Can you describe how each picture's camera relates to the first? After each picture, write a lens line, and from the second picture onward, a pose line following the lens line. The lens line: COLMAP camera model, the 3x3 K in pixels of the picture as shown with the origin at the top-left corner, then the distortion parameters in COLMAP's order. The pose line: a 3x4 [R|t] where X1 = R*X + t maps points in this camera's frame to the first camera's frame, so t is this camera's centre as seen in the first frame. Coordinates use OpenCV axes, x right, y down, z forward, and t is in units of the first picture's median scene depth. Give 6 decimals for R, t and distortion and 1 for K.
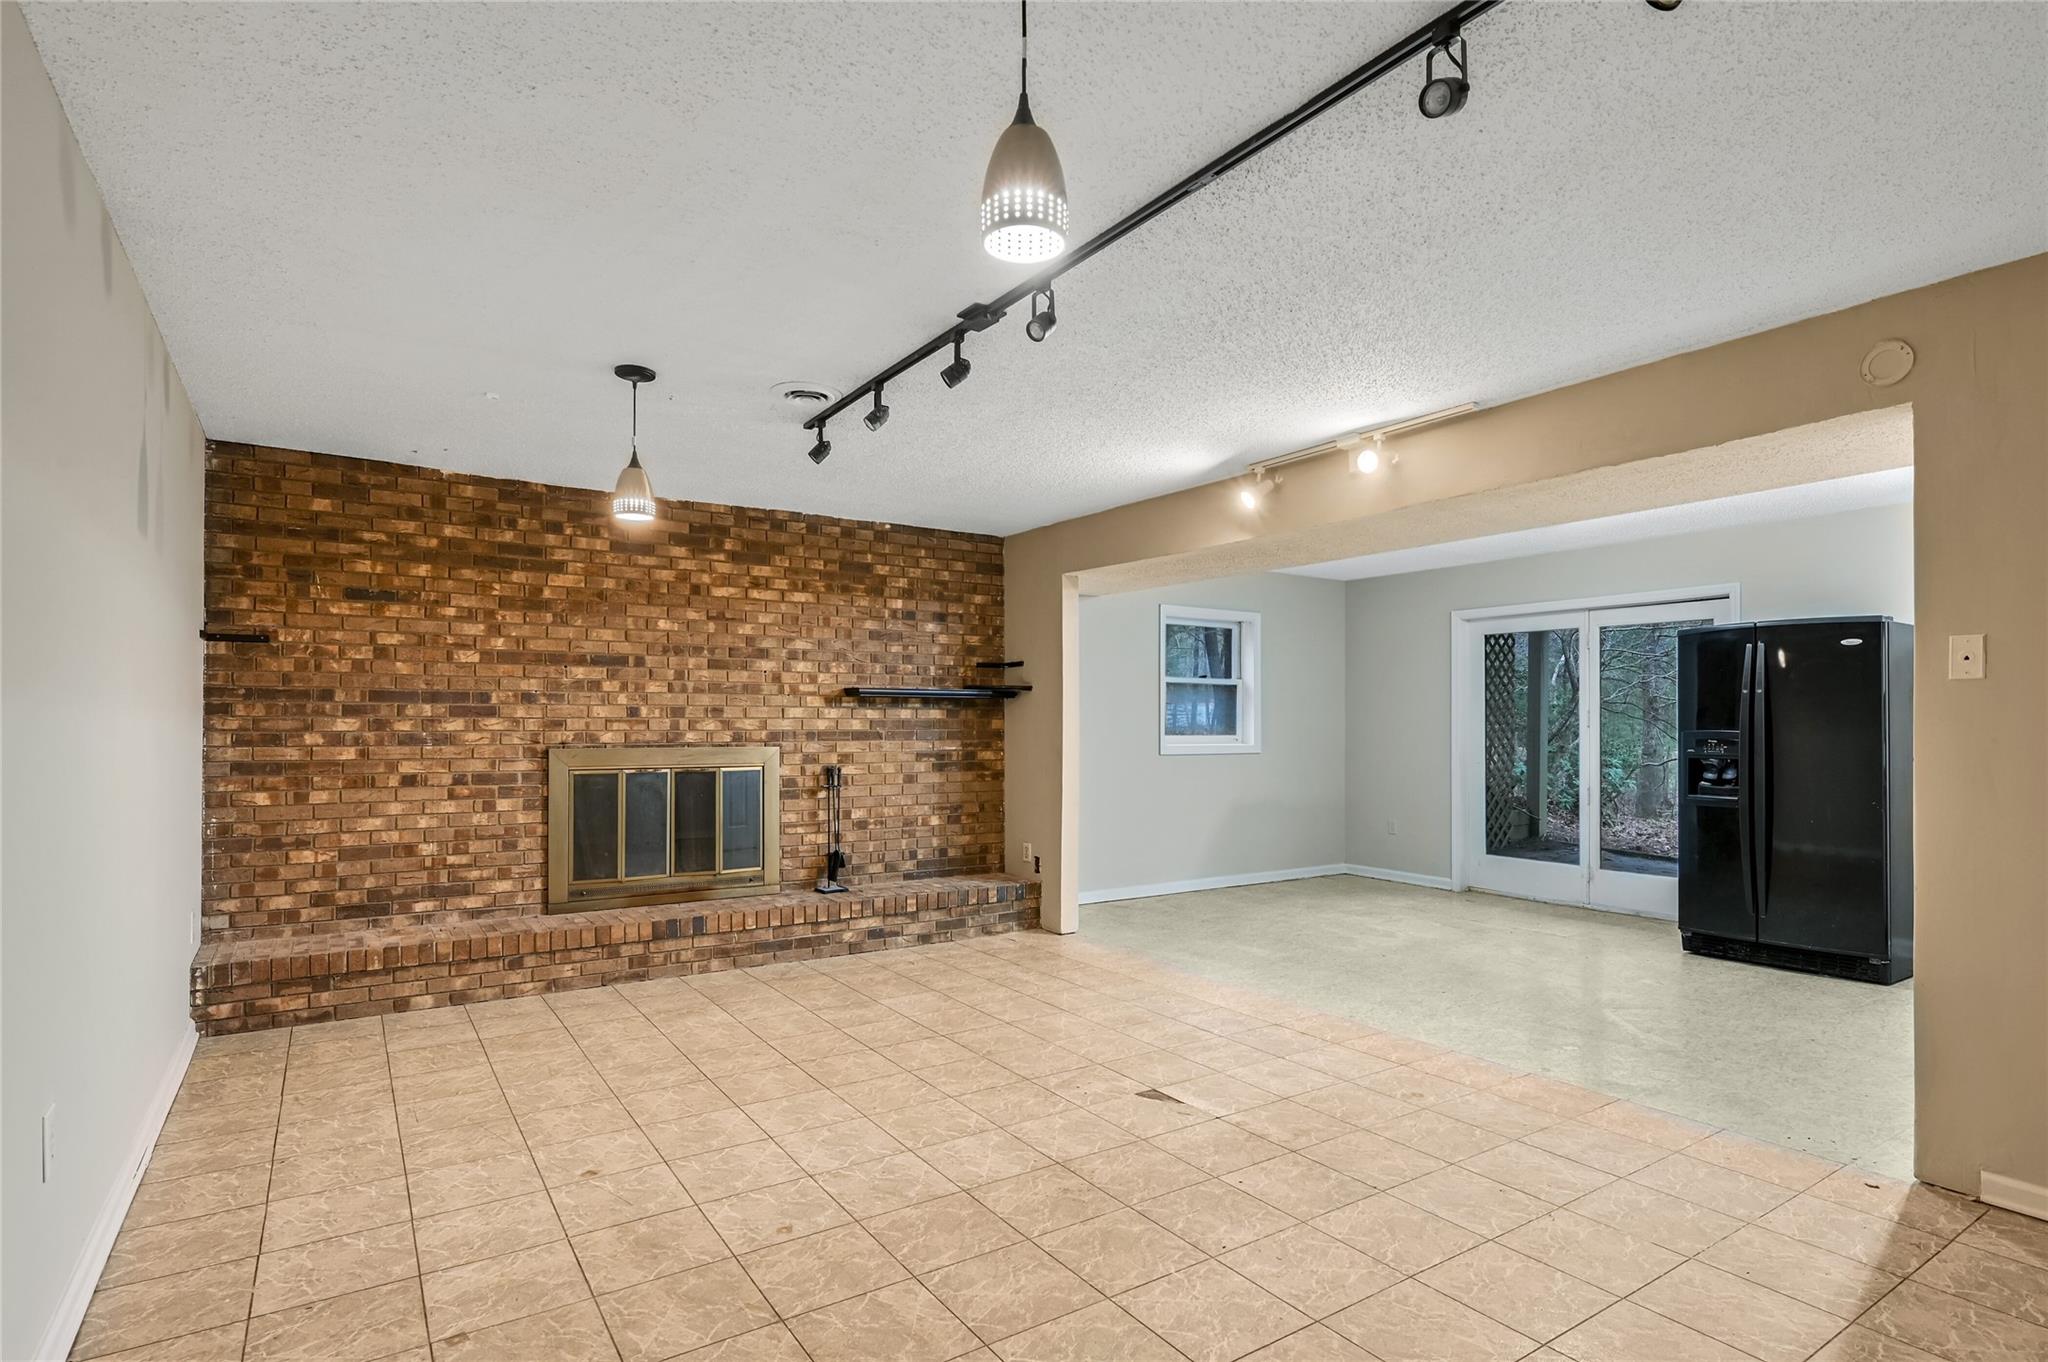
lens RADIAL K [[1036.8, 0, 1023.3], [0, 1036.8, 714.9], [0, 0, 1]] dist [0.000071, 0.000372]
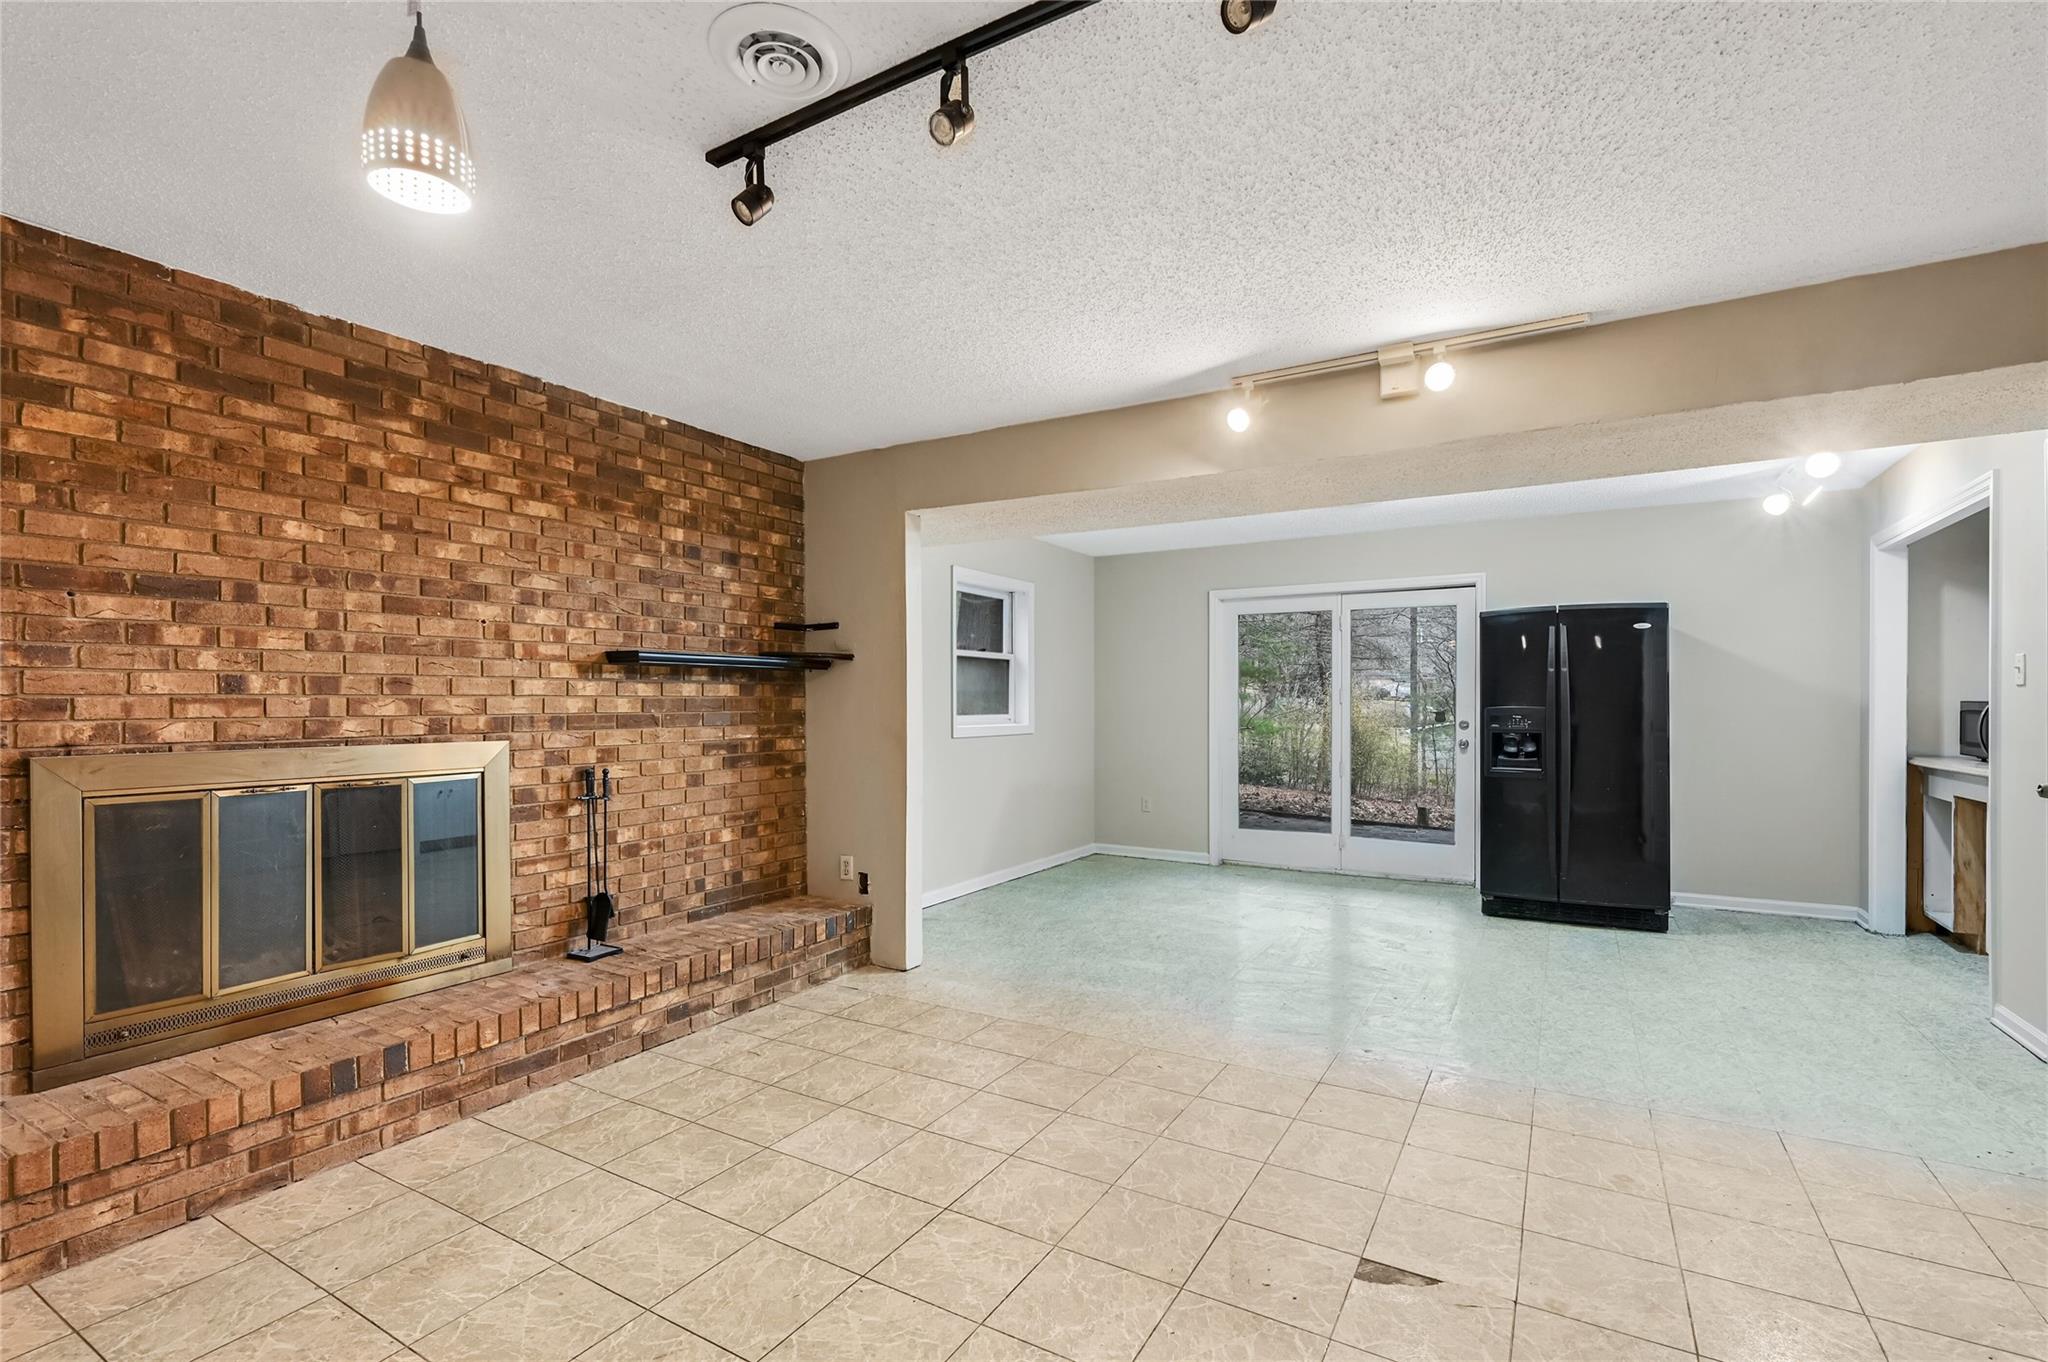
lens RADIAL K [[925.1, 0, 1025.4], [0, 925.1, 704.7], [0, 0, 1]] dist [0.000276, 0.000091]
pose [[0.900067, -0.005038, 0.435722, -0.201861], [0.000261, 0.999939, 0.011023, 0.002571], [-0.435751, -0.009808, 0.900014, 0.359300]]
